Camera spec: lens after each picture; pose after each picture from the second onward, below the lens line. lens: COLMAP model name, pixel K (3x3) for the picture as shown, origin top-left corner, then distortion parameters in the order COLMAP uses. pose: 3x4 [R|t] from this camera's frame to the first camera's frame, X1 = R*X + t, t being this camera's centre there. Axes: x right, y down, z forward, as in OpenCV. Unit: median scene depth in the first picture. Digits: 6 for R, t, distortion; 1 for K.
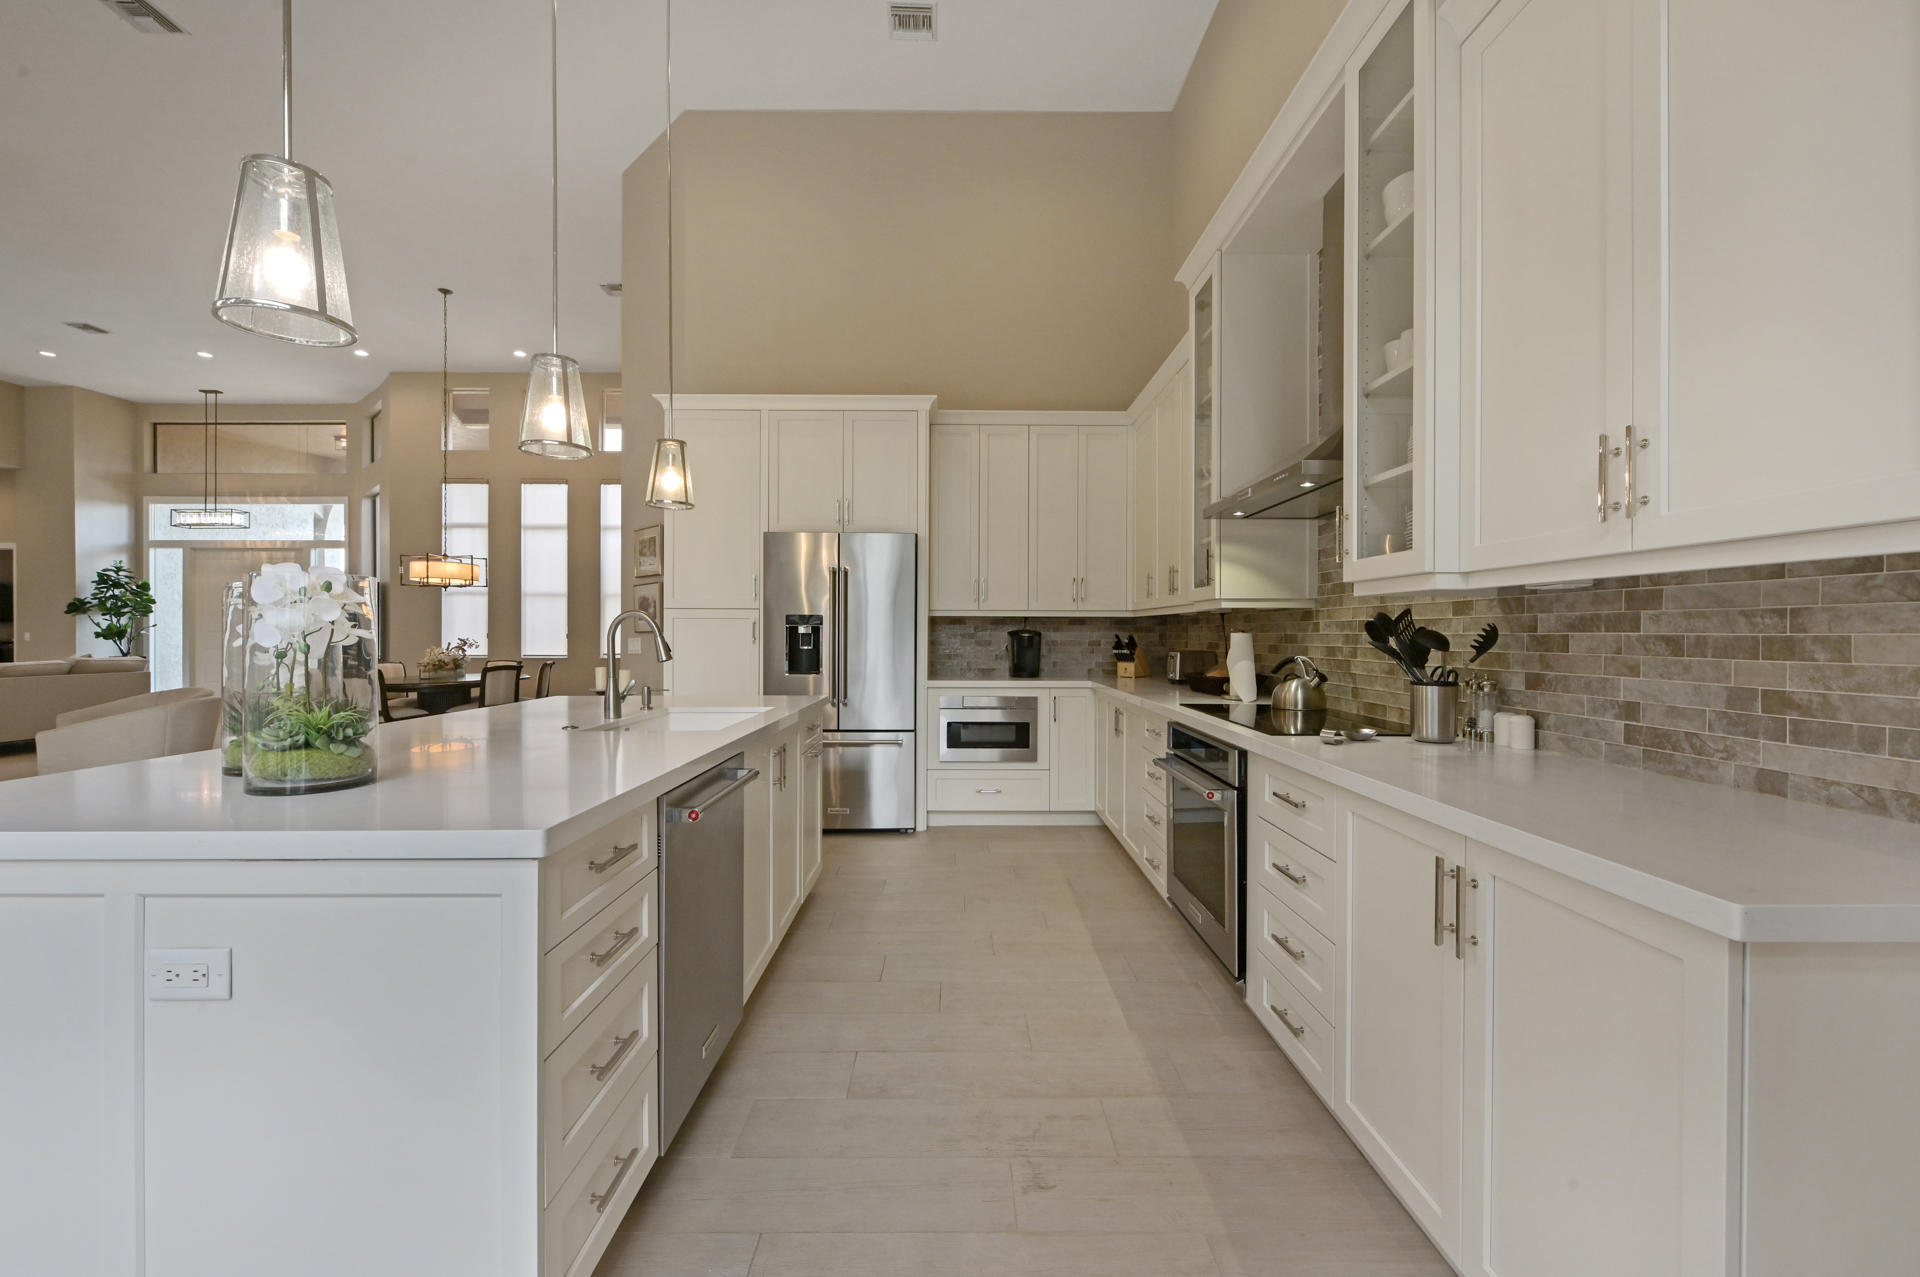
lens RADIAL K [[770.5, 0, 966.3], [0, 770.5, 640.6], [0, 0, 1]] dist [-0.000345, 0.000548]
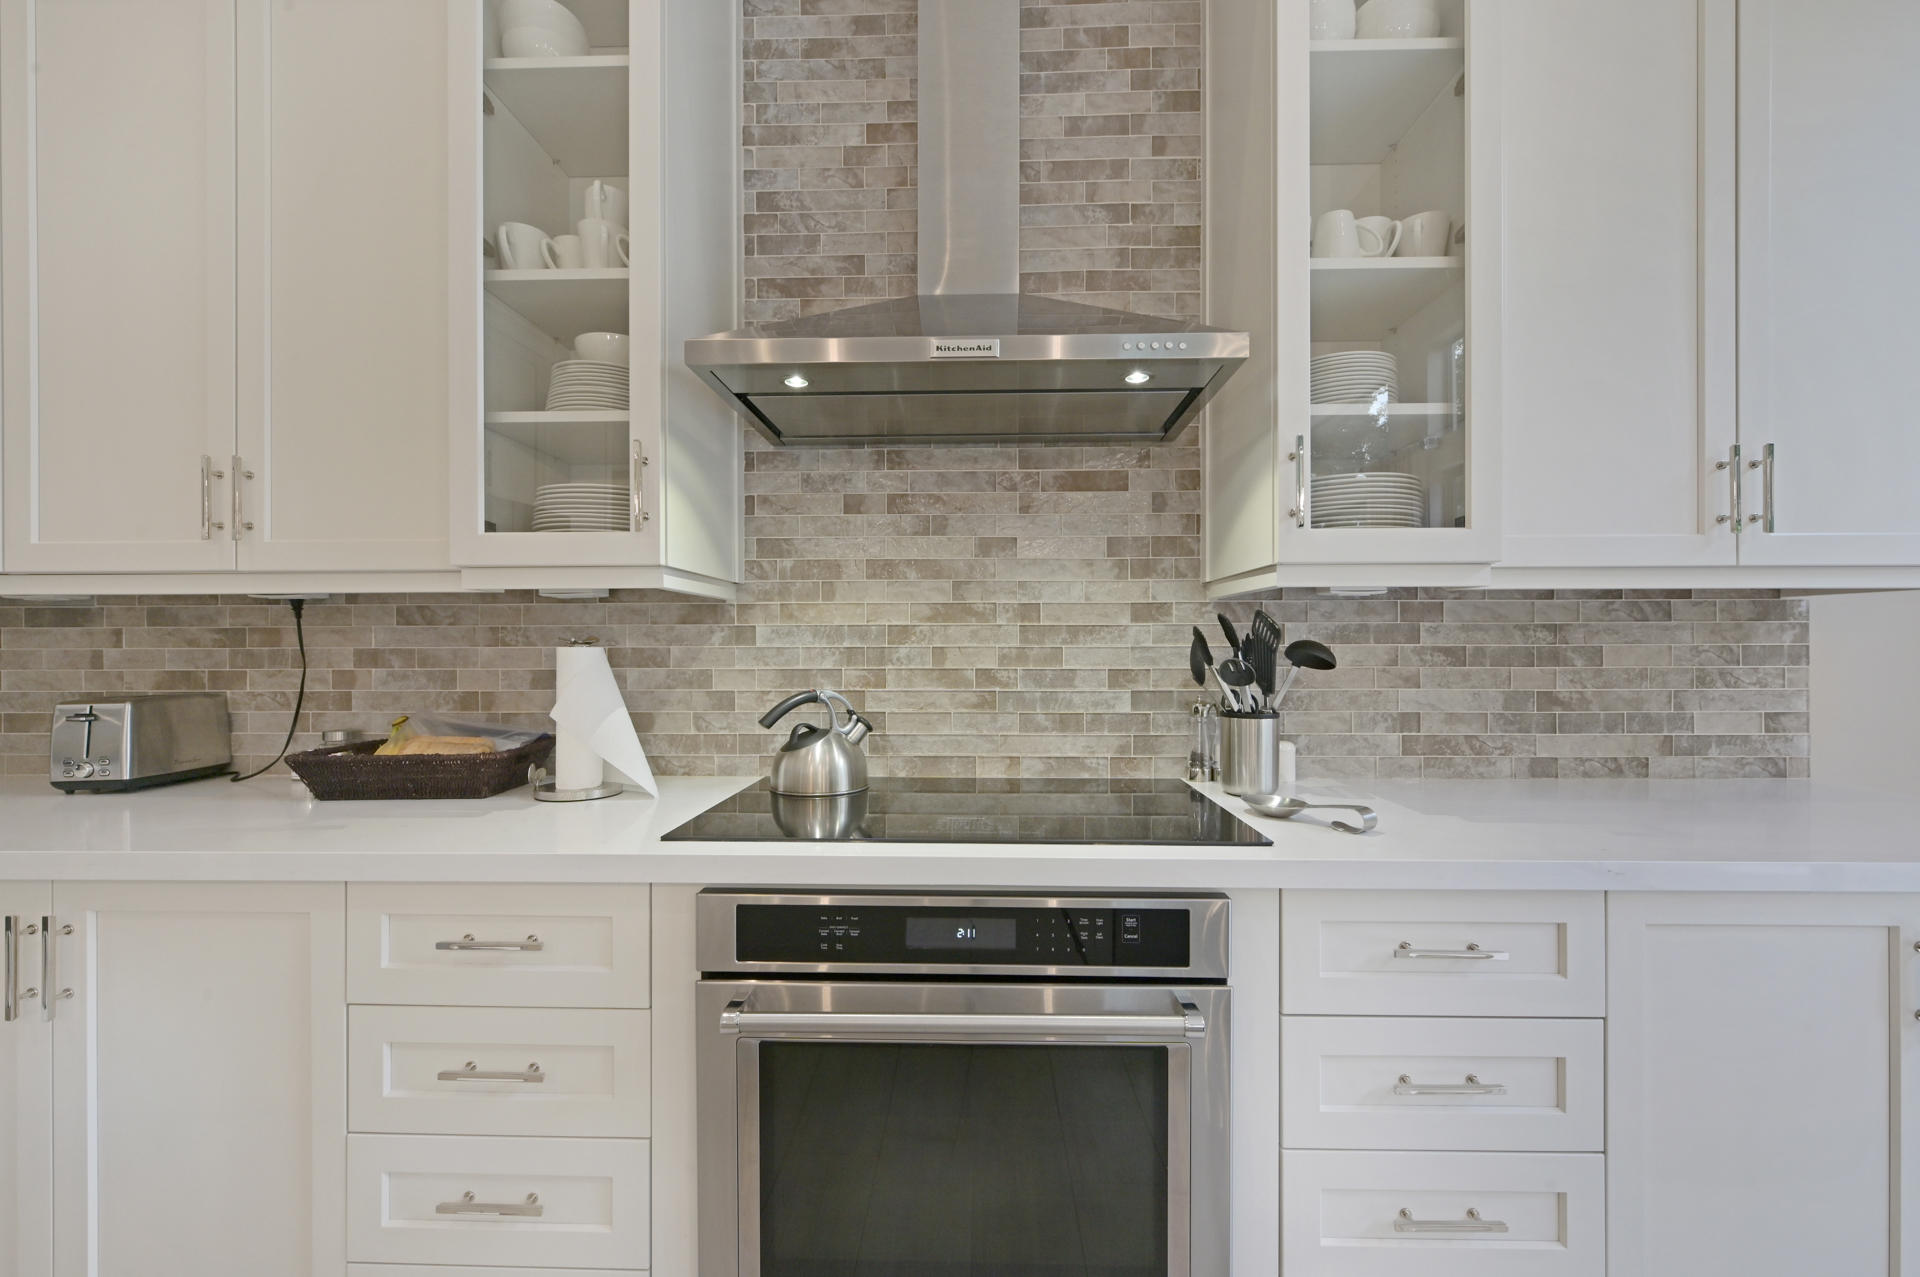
lens RADIAL K [[770.5, 0, 962.6], [0, 770.5, 644.7], [0, 0, 1]] dist [-0.000345, 0.000548]
pose [[0.041275, -0.005157, 0.999135, -0.061365], [0.011903, 0.999918, 0.004670, -0.007878], [-0.999077, 0.011700, 0.041333, 0.571704]]
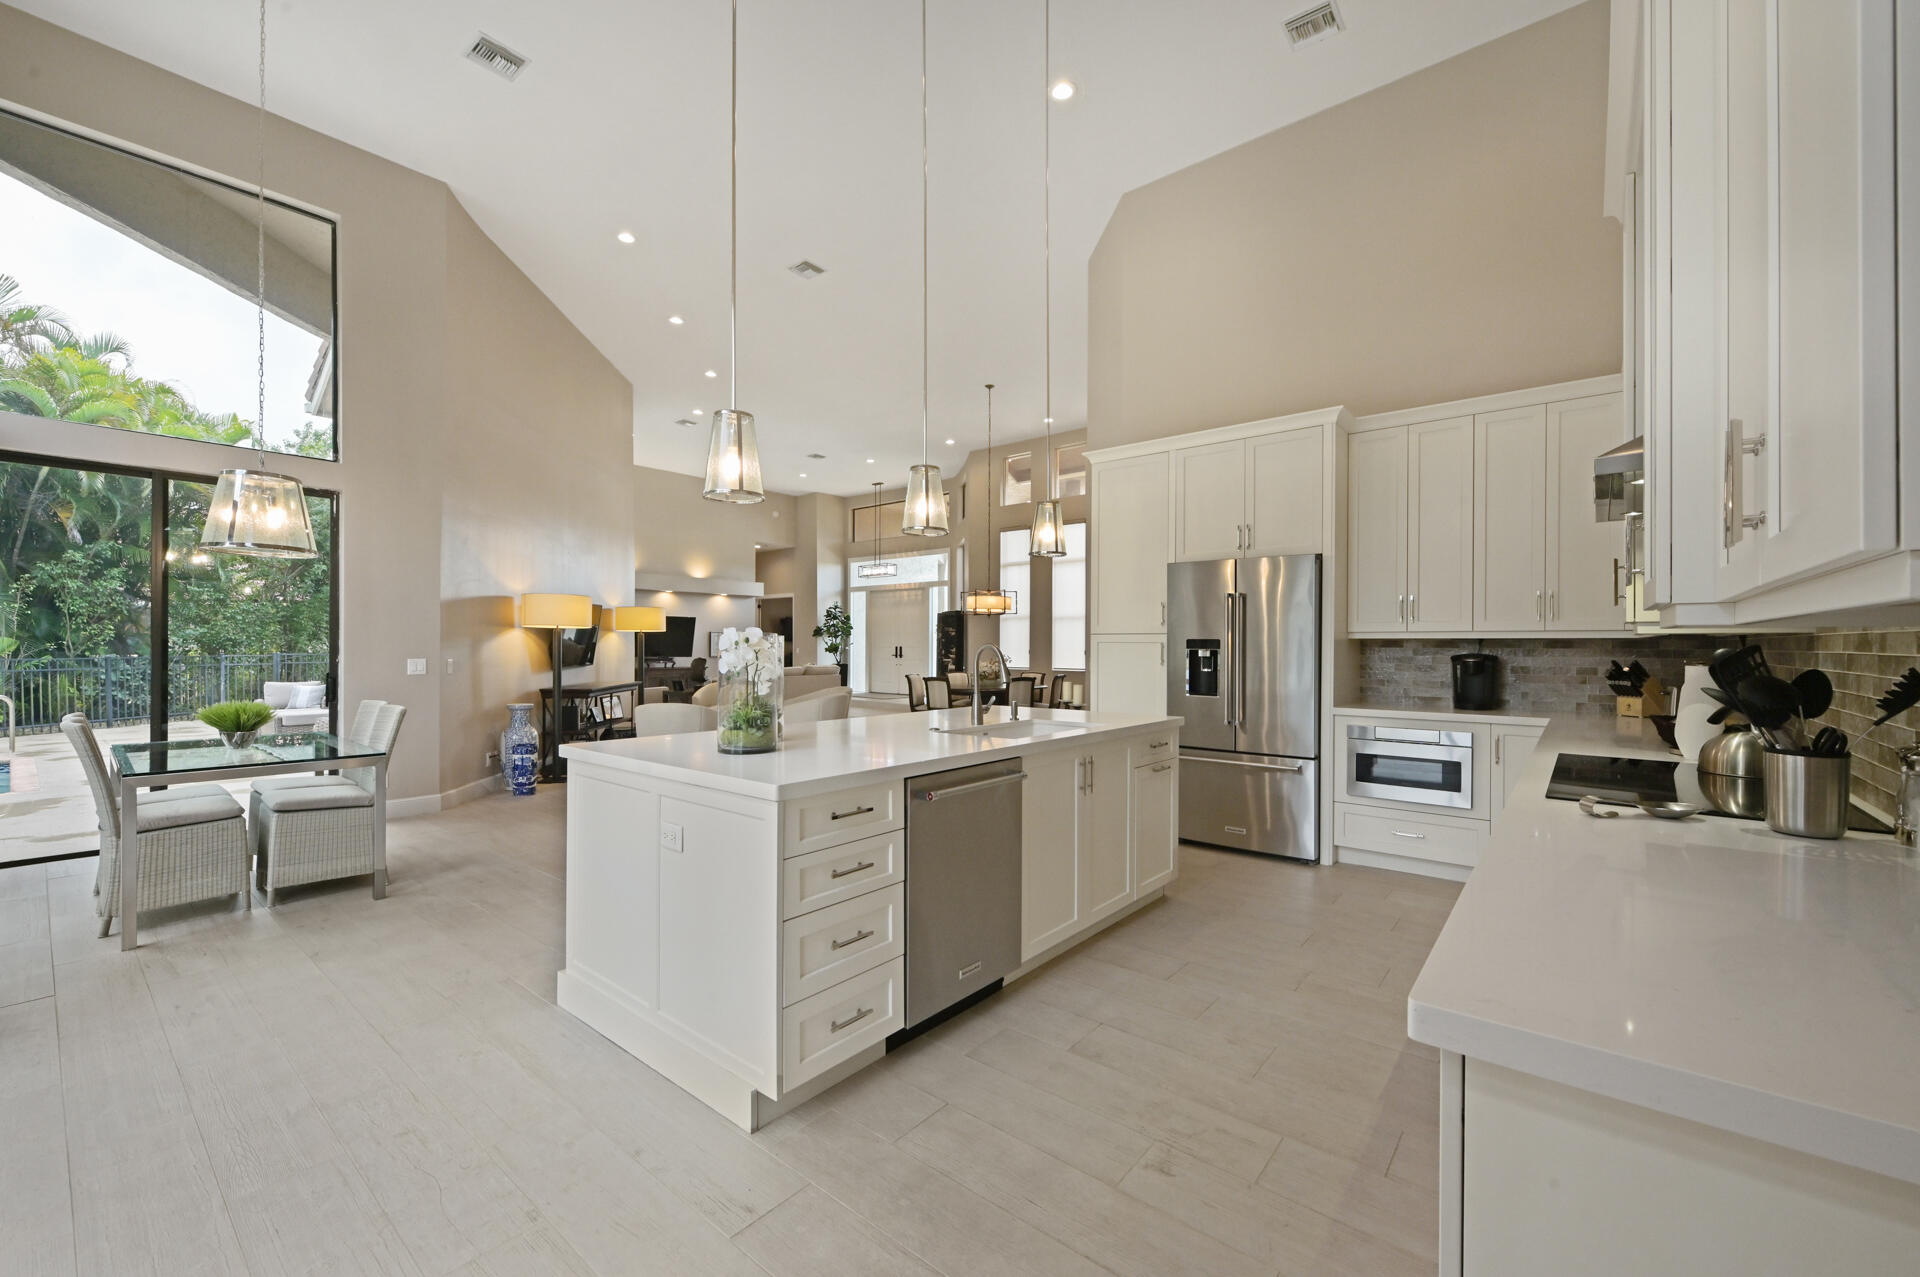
lens RADIAL K [[770.5, 0, 971.1], [0, 770.5, 649.6], [0, 0, 1]] dist [-0.000345, 0.000548]
pose [[0.767816, 0.003426, -0.640661, 0.221067], [-0.006810, 0.999973, -0.002814, -0.014175], [0.640634, 0.006523, 0.767819, -0.013447]]
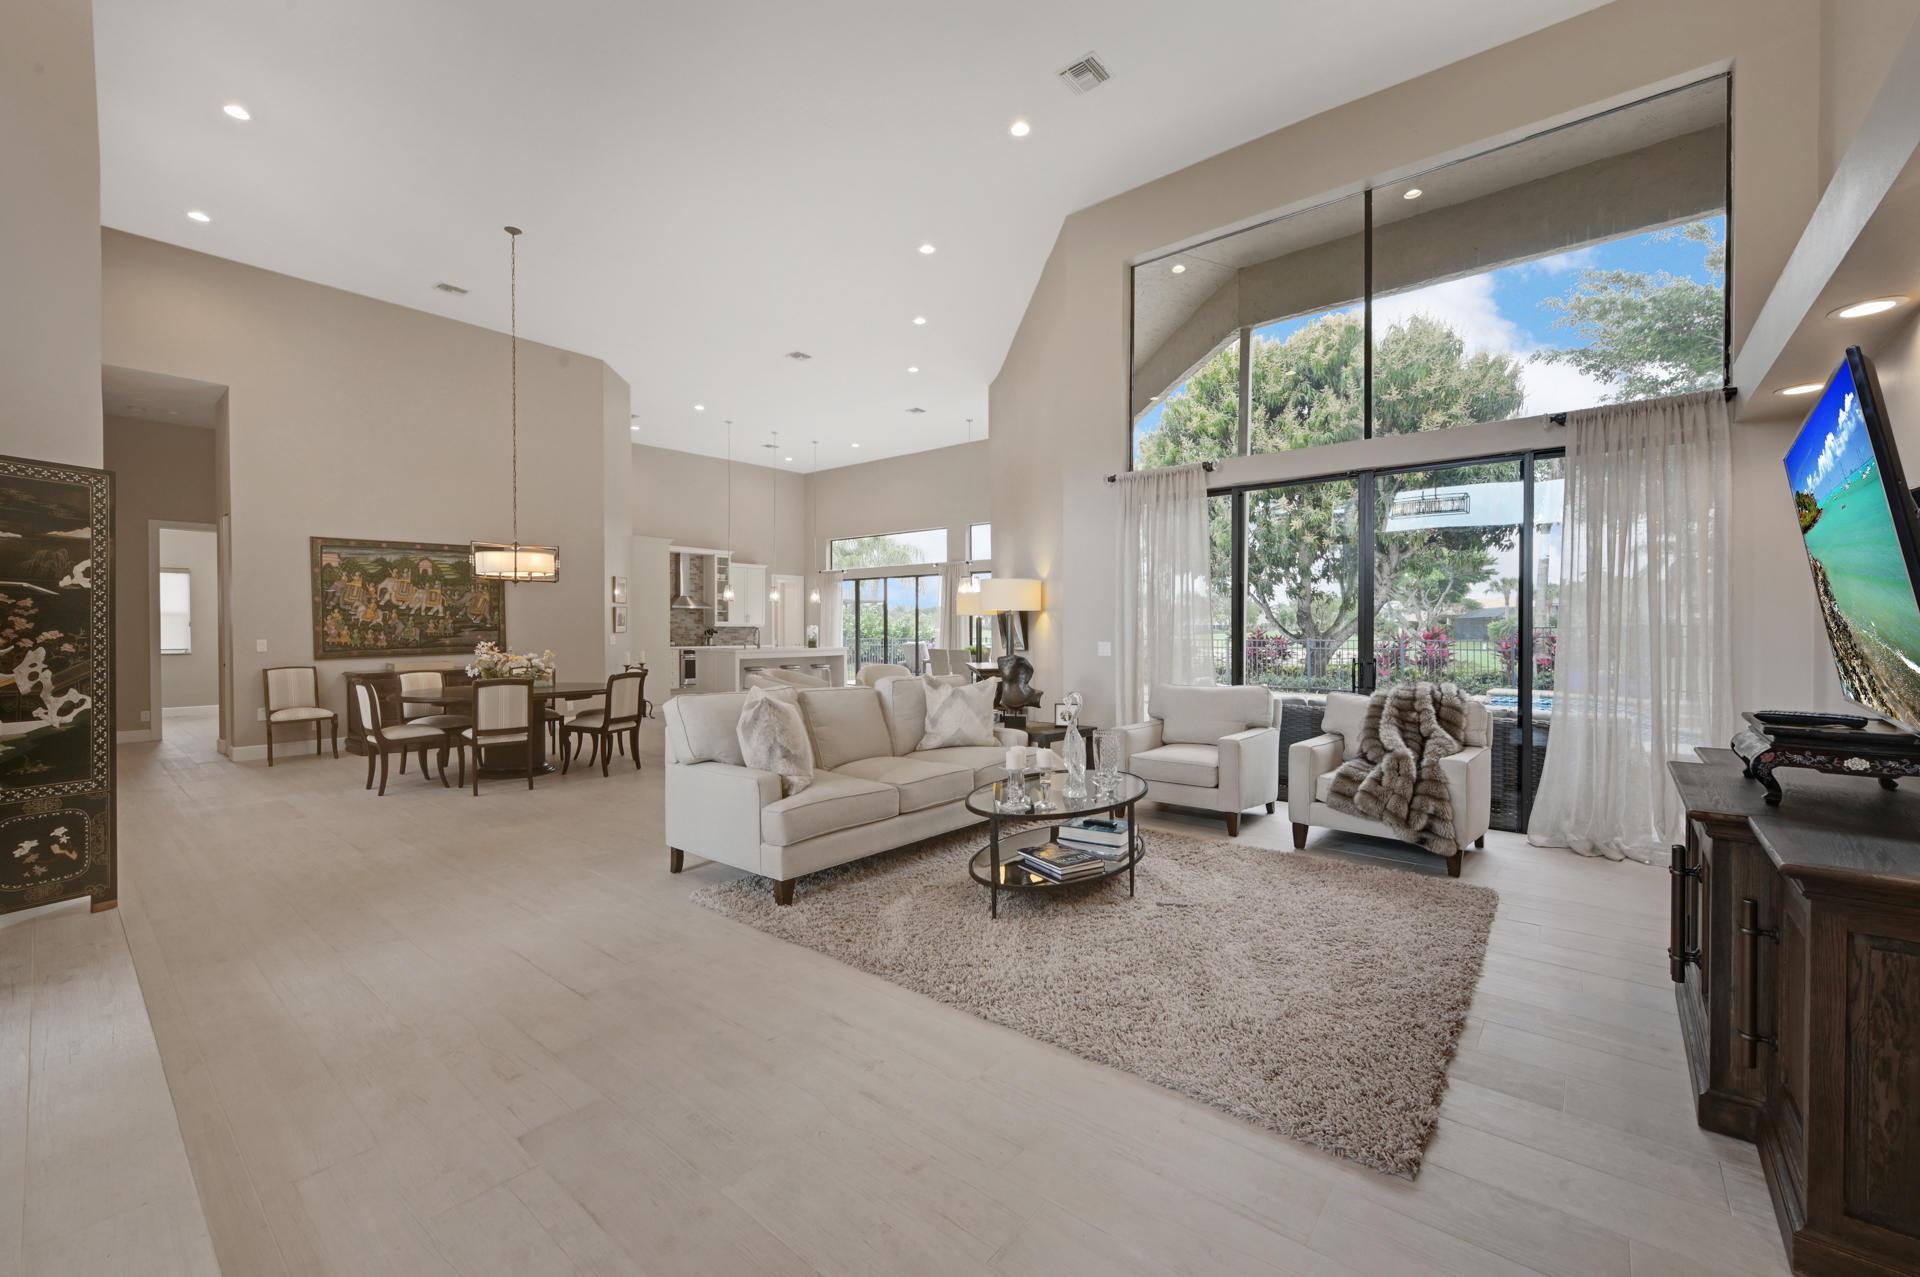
lens RADIAL K [[770.5, 0, 950.0], [0, 770.5, 636.9], [0, 0, 1]] dist [-0.000345, 0.000548]
pose [[-0.750803, -0.009666, 0.660456, -2.813044], [0.003786, 0.999814, 0.018936, -0.040056], [-0.660516, 0.016718, -0.750626, 2.344107]]
